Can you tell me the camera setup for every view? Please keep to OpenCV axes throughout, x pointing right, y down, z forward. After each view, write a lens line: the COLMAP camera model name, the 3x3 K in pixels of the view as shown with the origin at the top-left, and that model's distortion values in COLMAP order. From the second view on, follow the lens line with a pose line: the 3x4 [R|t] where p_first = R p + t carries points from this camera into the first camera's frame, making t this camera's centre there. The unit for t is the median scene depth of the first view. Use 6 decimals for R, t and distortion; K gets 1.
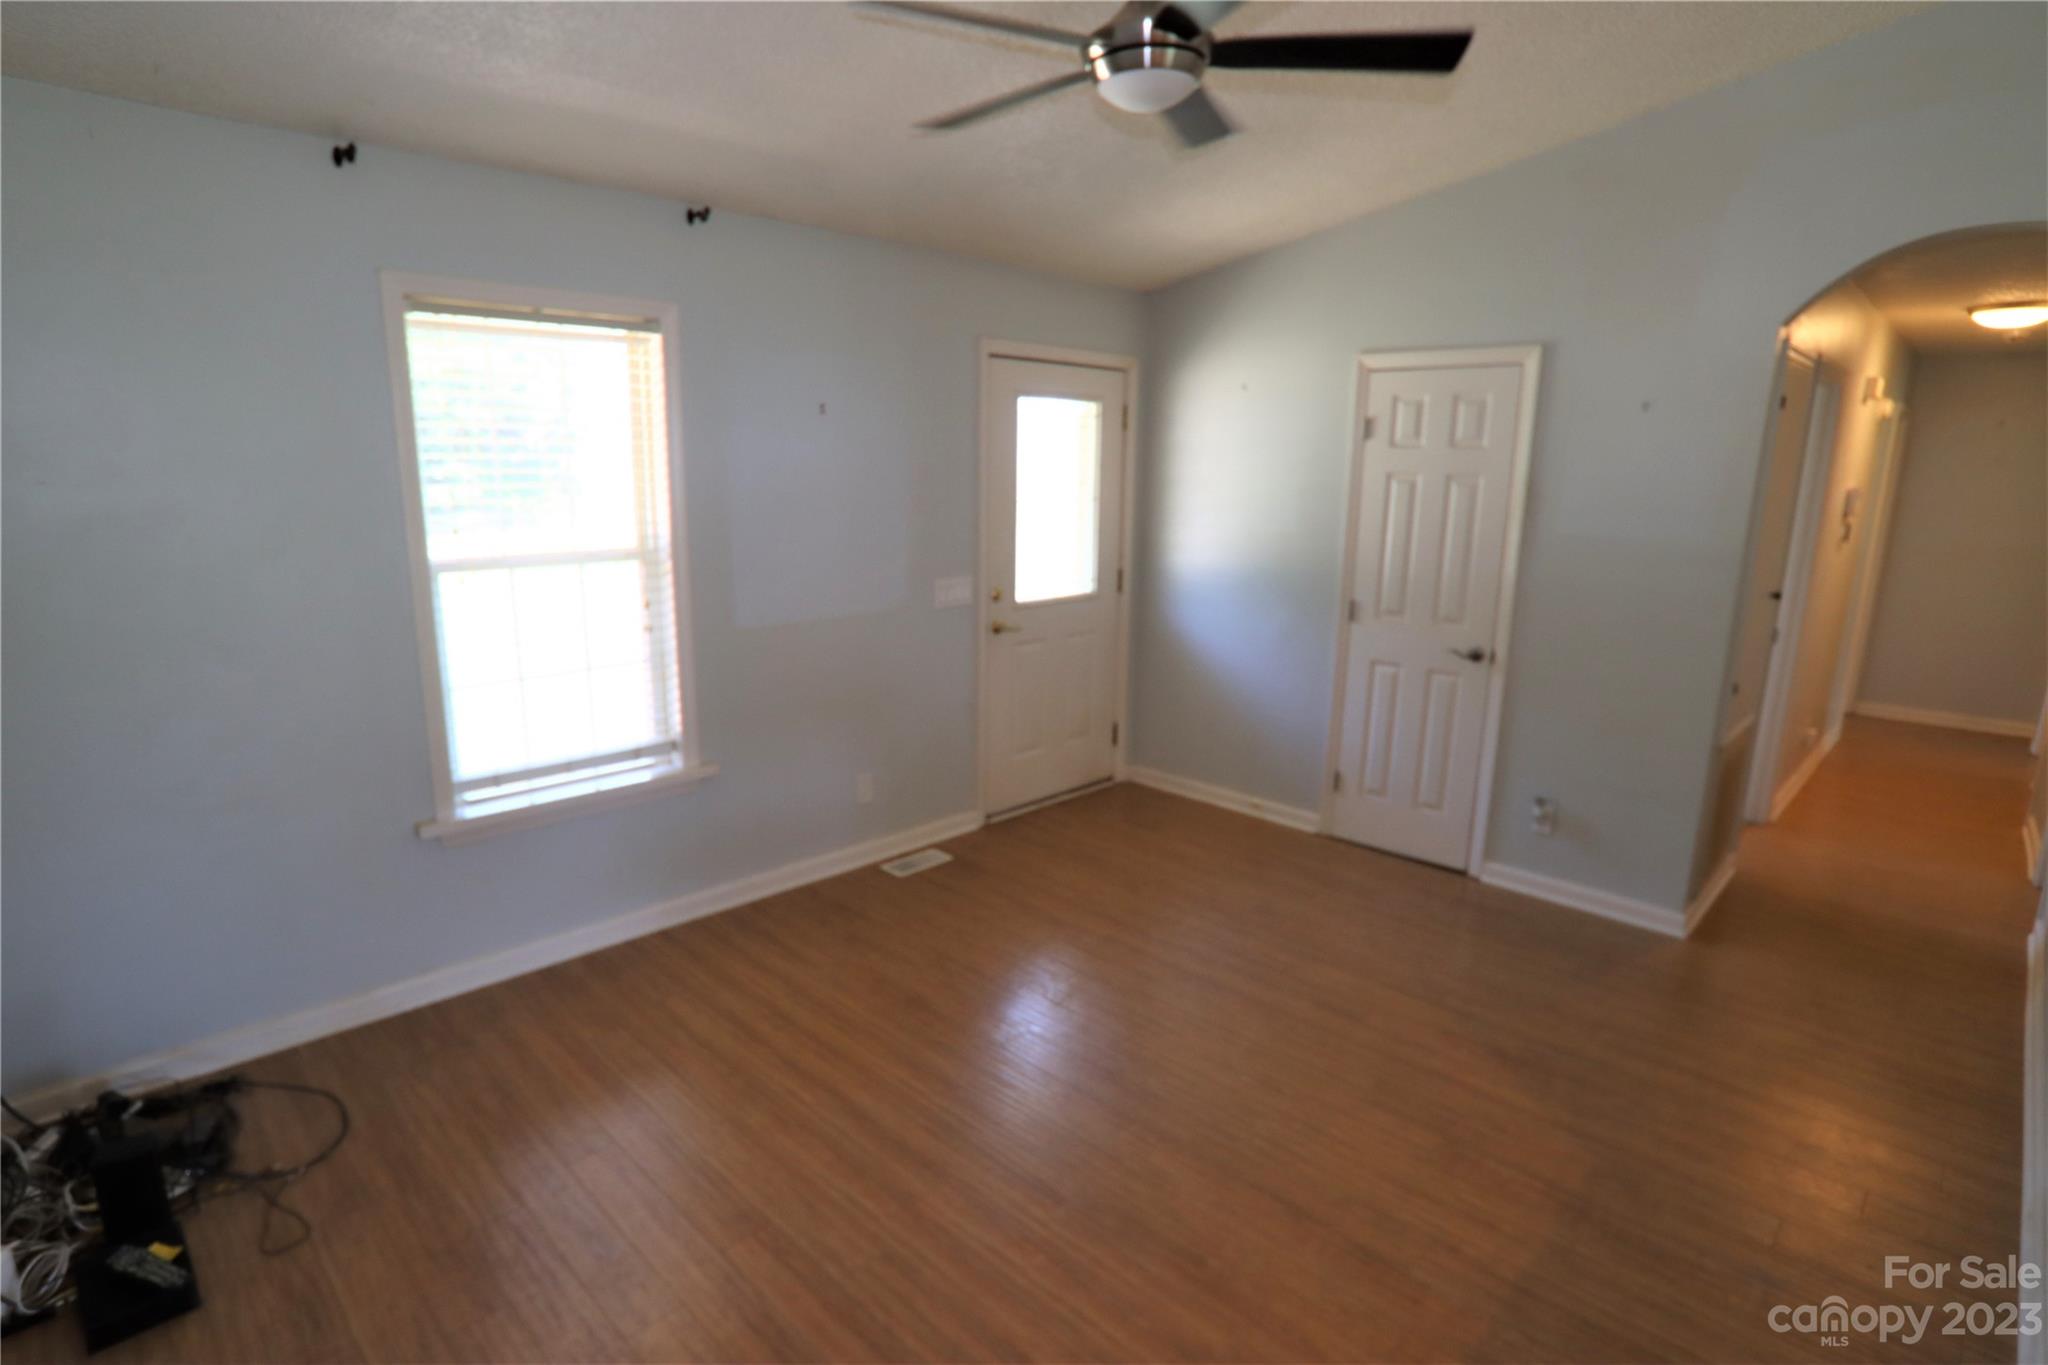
lens RADIAL K [[1041.0, 0, 1005.6], [0, 1041.0, 682.6], [0, 0, 1]] dist [-0.062466, 0.019873]
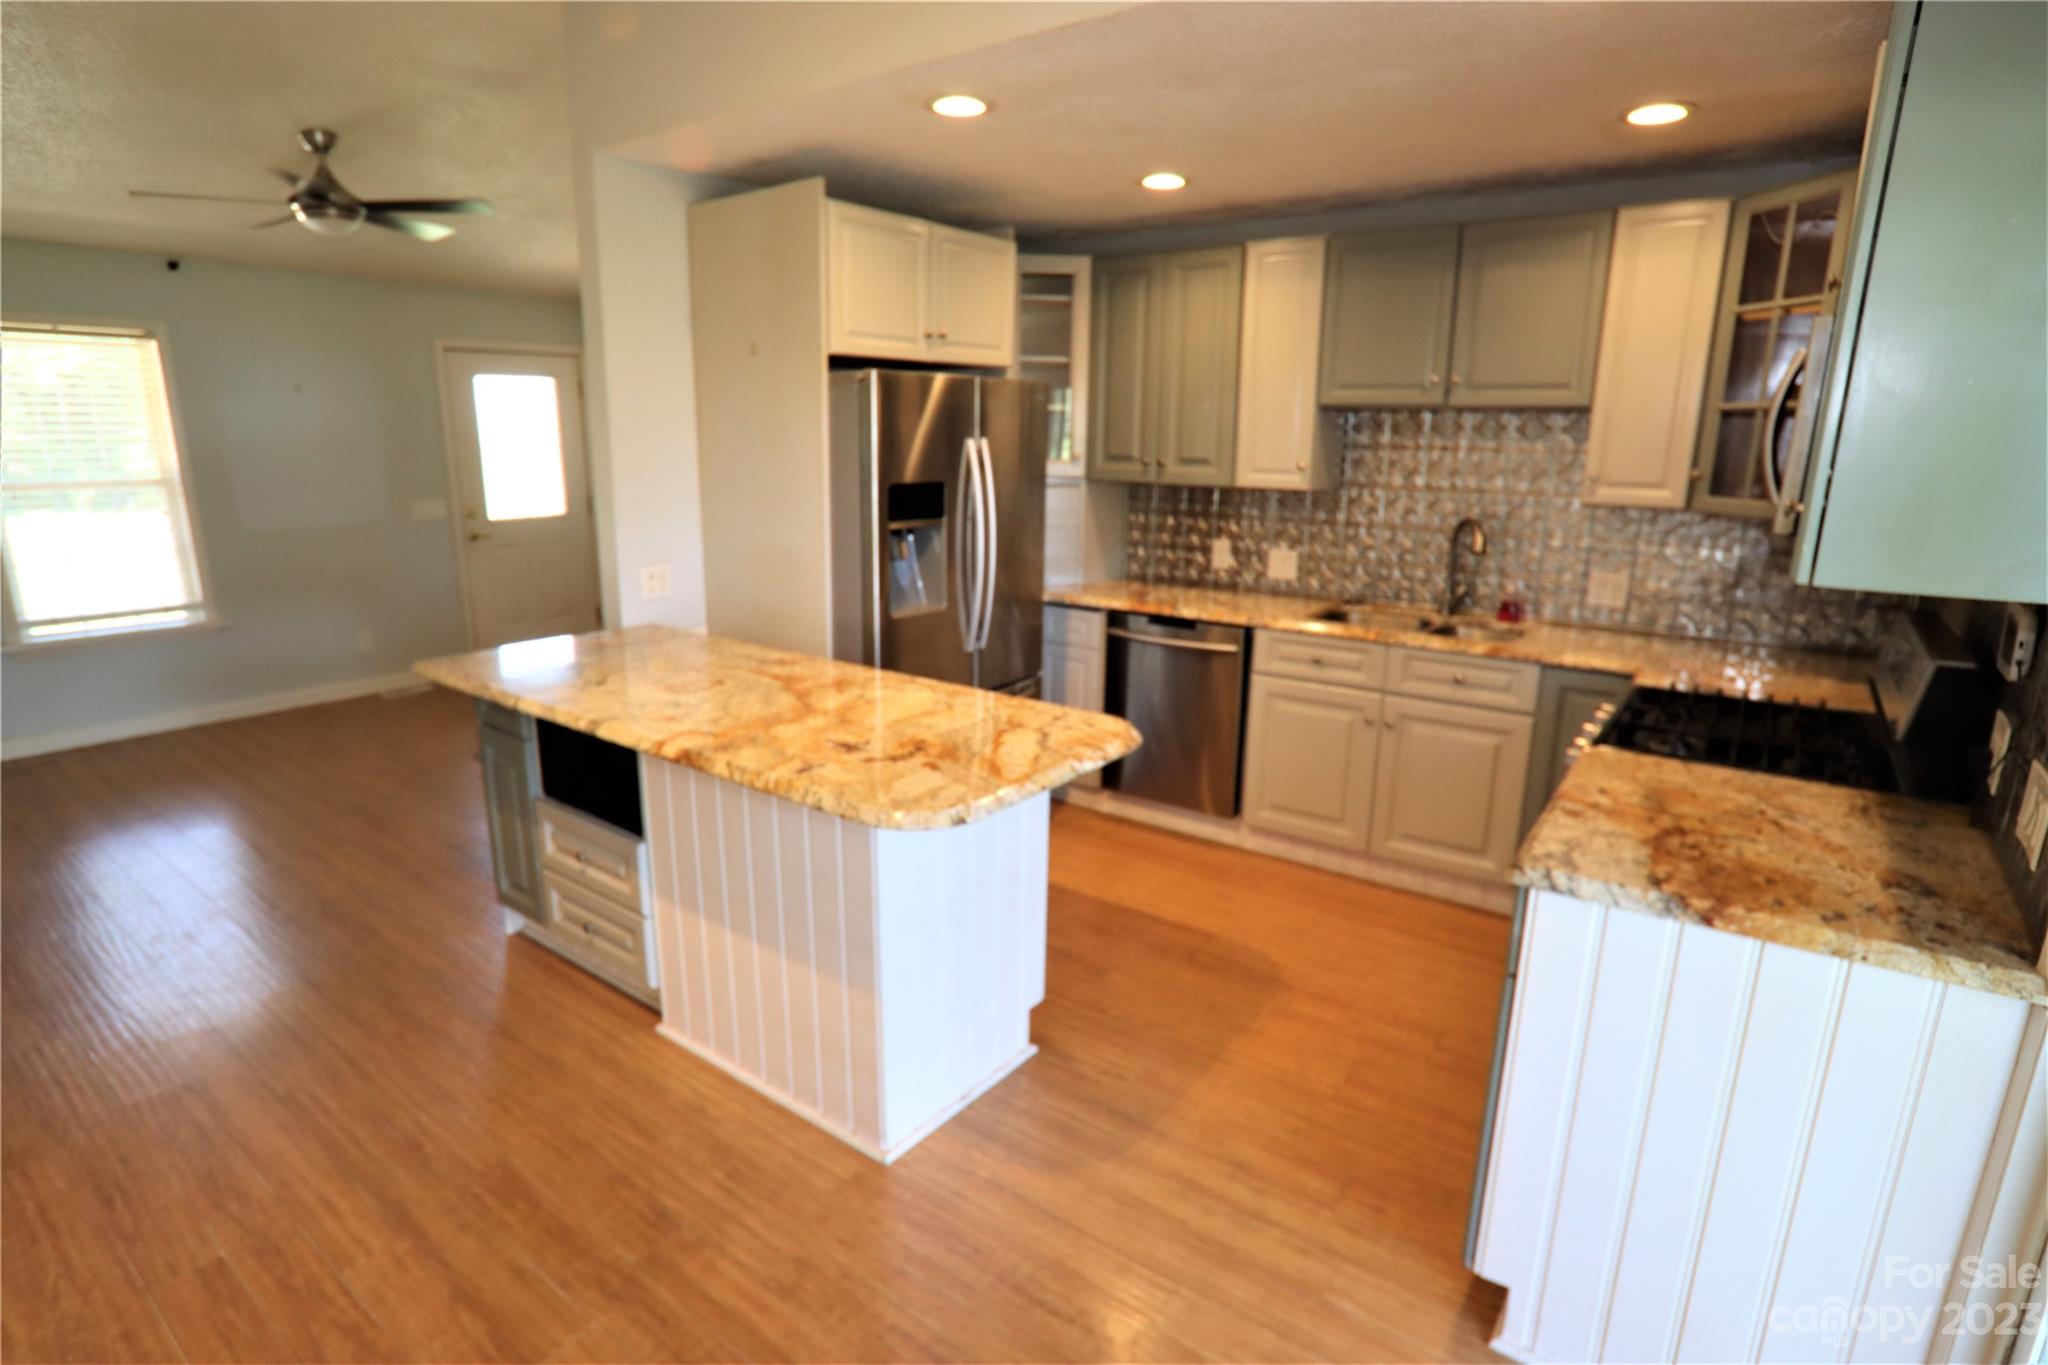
lens RADIAL K [[1041.0, 0, 1010.9], [0, 1041.0, 695.5], [0, 0, 1]] dist [-0.062466, 0.019873]
pose [[0.991245, -0.035383, 0.127205, 0.625440], [0.029883, 0.998545, 0.044894, 0.147237], [-0.128608, -0.040700, 0.990860, -0.600465]]
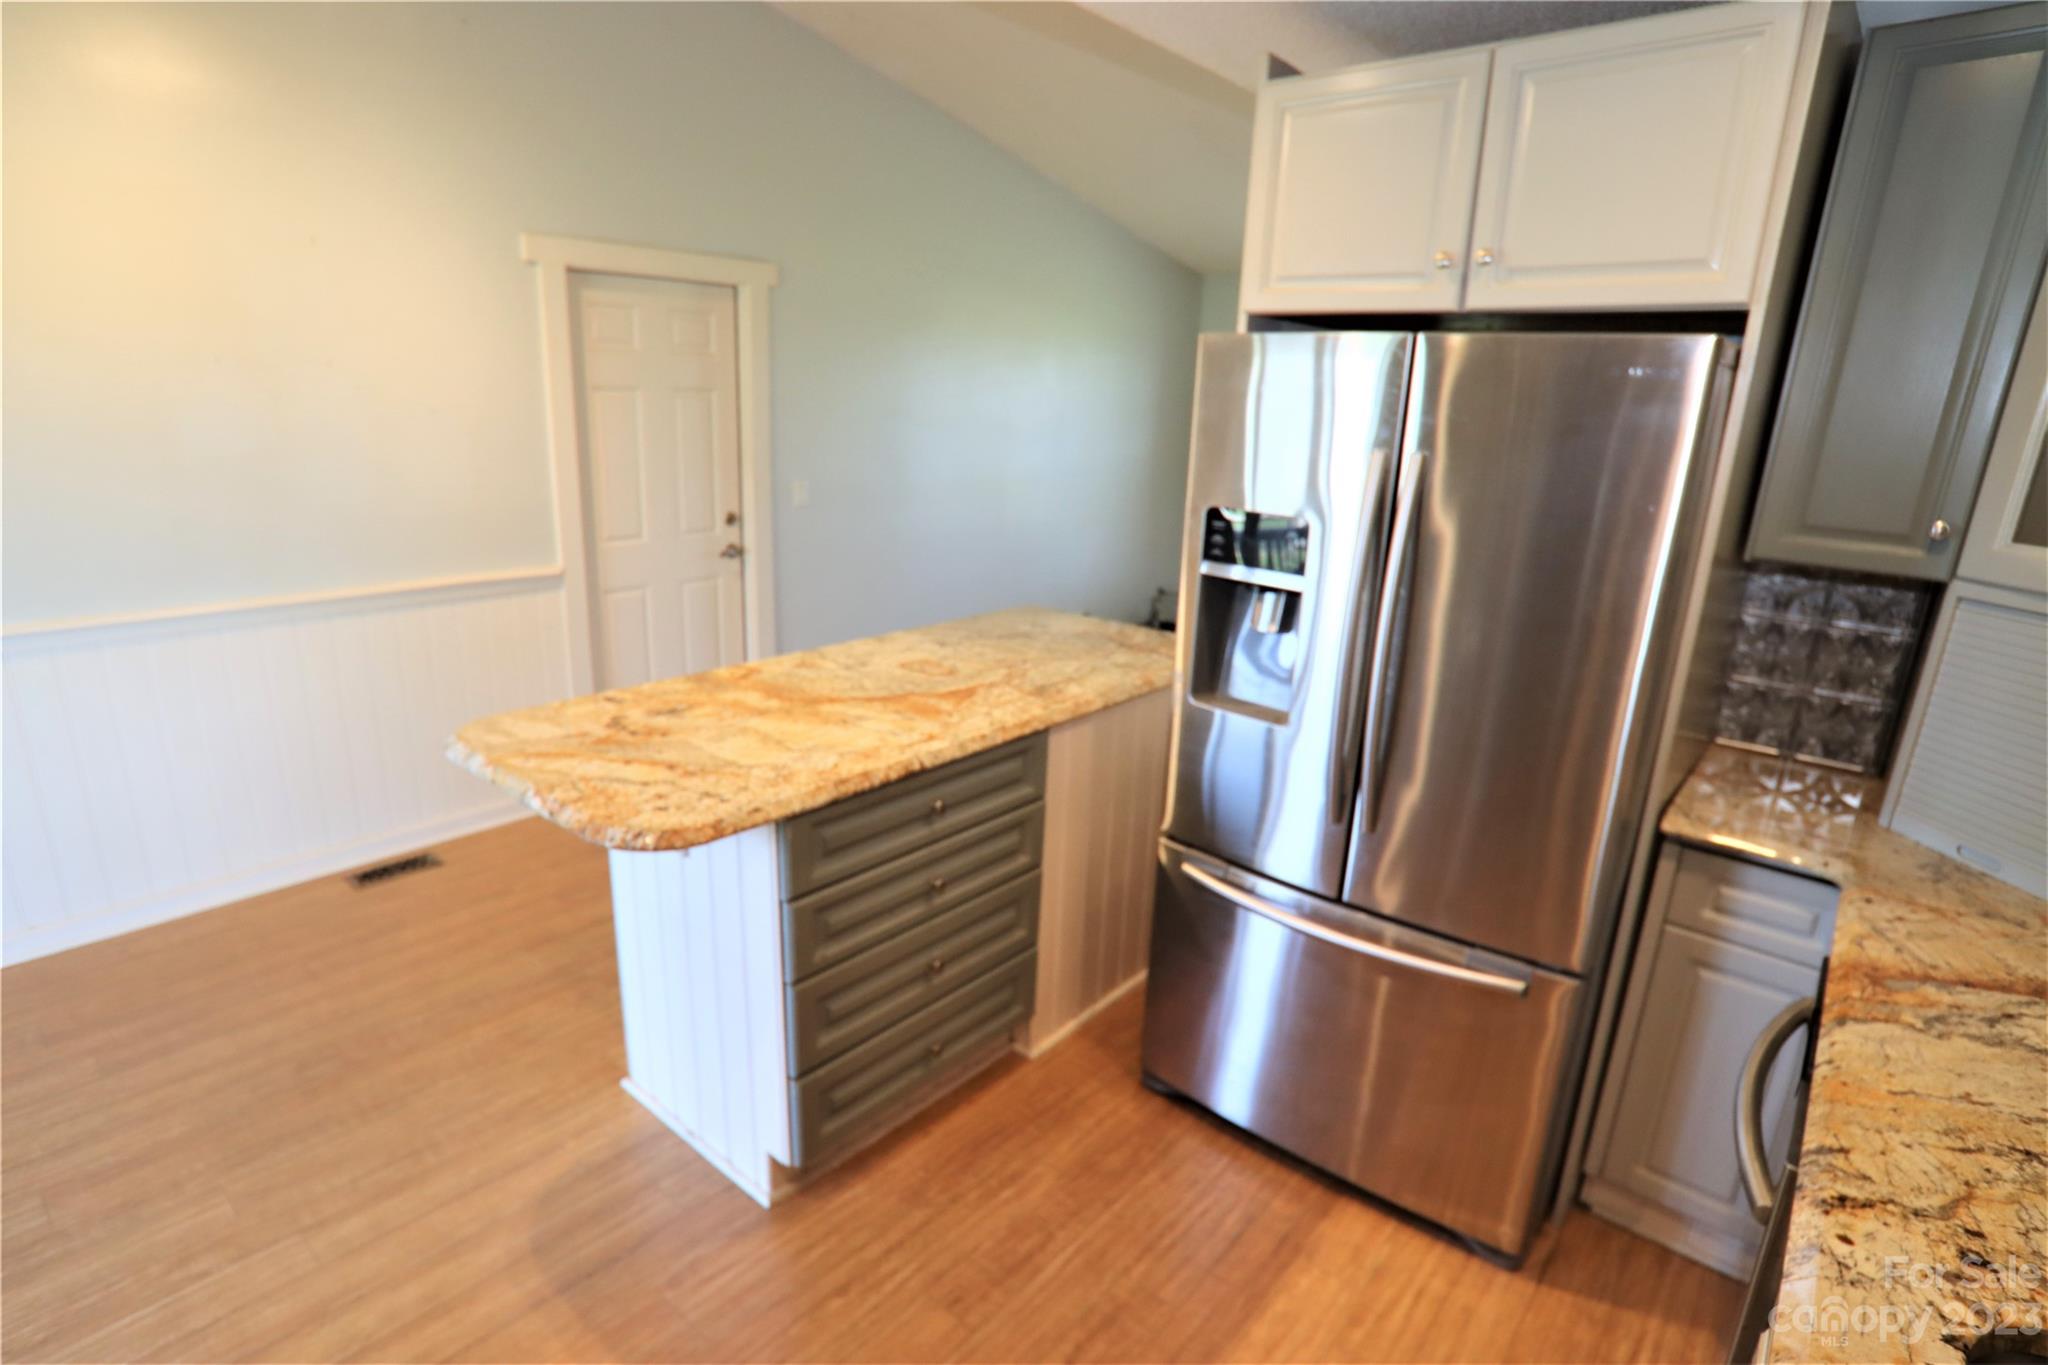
lens RADIAL K [[1041.0, 0, 999.3], [0, 1041.0, 695.2], [0, 0, 1]] dist [-0.062466, 0.019873]
pose [[0.062186, 0.268871, -0.961167, 1.167188], [-0.236825, 0.939502, 0.247488, 0.003527], [0.969560, 0.212238, 0.122099, 0.062285]]
